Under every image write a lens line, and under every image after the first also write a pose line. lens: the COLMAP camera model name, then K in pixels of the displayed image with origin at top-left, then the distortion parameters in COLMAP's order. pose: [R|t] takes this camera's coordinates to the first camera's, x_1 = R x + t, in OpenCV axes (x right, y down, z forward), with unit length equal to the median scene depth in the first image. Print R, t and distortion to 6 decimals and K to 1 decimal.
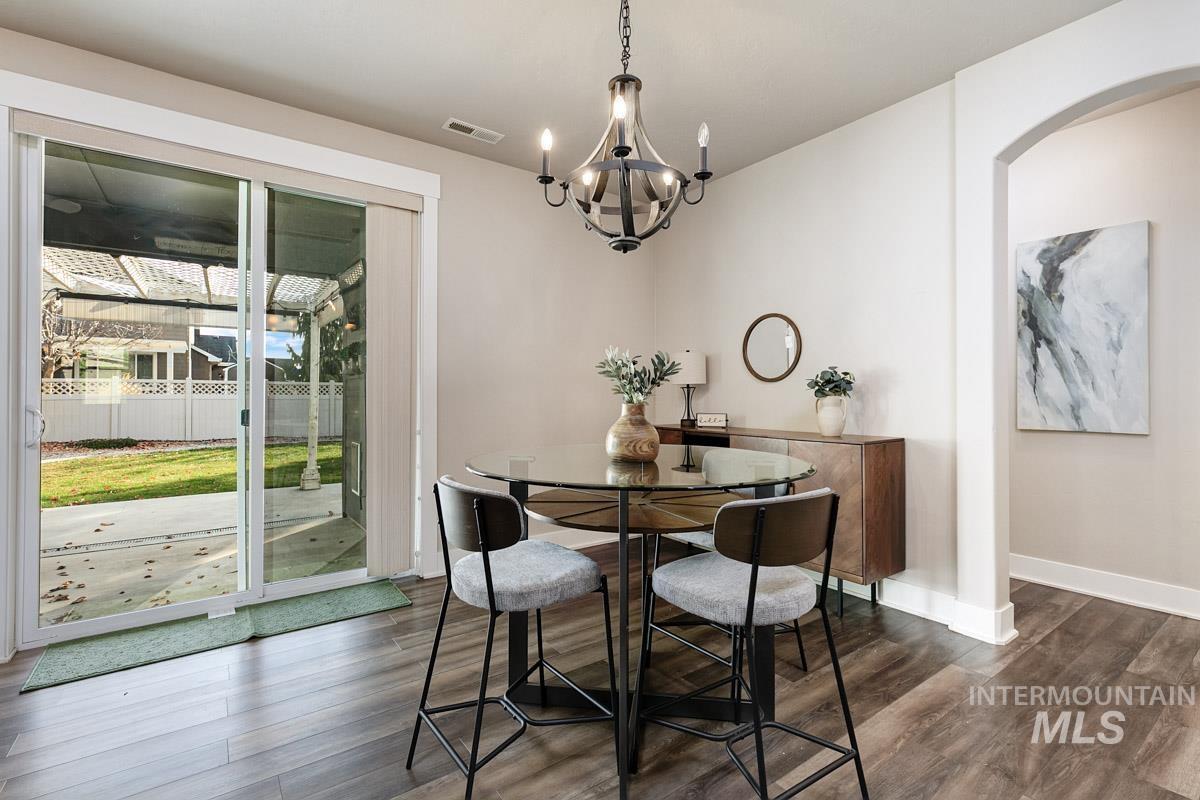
lens RADIAL K [[564.1, 0, 604.3], [0, 564.1, 395.4], [0, 0, 1]] dist [-0.013997, -0.000496]
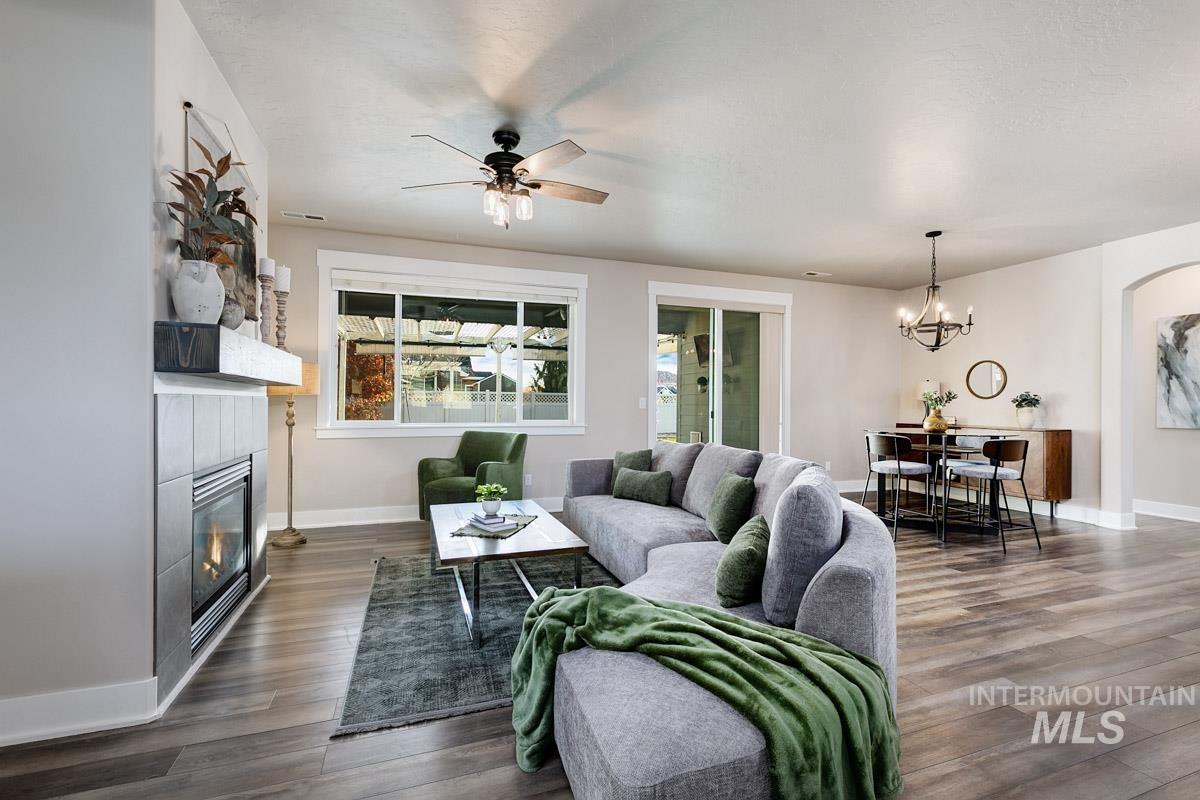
lens RADIAL K [[519.8, 0, 597.8], [0, 519.8, 403.1], [0, 0, 1]] dist [-0.017135, 0.000310]
pose [[0.951005, 0.006754, -0.309100, -0.413566], [-0.007147, 0.999974, -0.000139, -0.002181], [0.309091, 0.002341, 0.951029, -1.038858]]
